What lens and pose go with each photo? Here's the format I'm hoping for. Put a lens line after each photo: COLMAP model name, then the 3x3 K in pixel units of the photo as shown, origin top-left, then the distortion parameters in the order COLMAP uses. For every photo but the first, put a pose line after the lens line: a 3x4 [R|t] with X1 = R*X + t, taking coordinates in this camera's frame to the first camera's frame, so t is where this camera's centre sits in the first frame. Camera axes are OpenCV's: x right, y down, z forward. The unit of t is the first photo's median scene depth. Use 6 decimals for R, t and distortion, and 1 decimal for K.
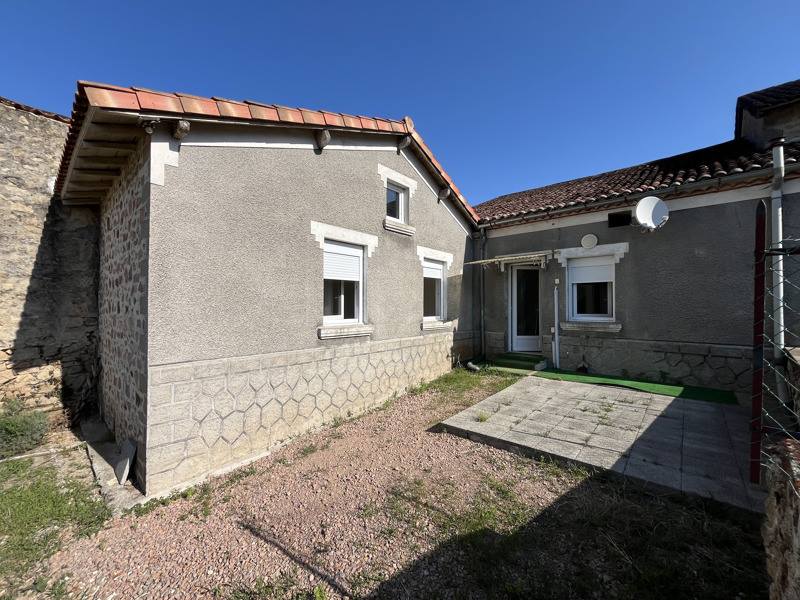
lens RADIAL K [[322.0, 0, 400.0], [0, 322.0, 300.0], [0, 0, 1]] dist [-0.001209, -0.000136]
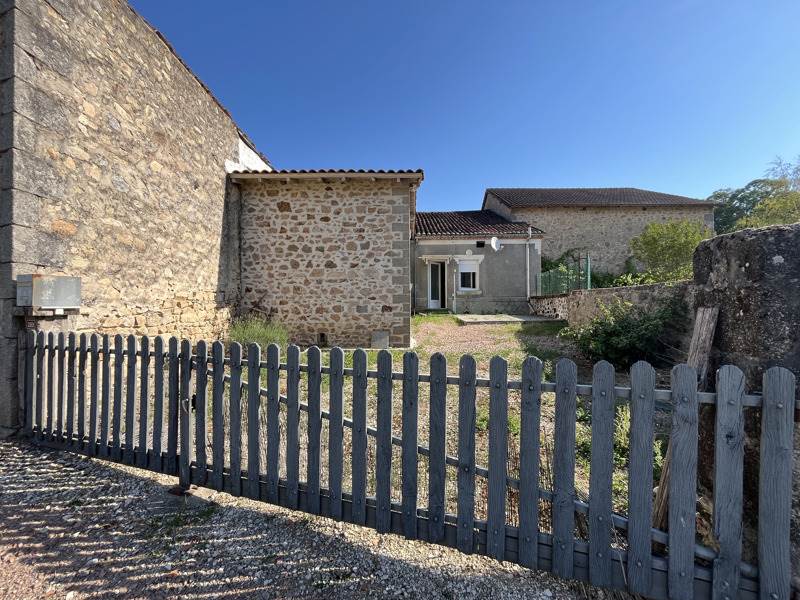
lens RADIAL K [[322.0, 0, 400.0], [0, 322.0, 300.0], [0, 0, 1]] dist [-0.001209, -0.000136]
pose [[0.761887, 0.006569, 0.647677, -1.096847], [-0.005604, 0.999978, -0.003550, 0.136107], [-0.647686, -0.000925, 0.761907, -0.315919]]
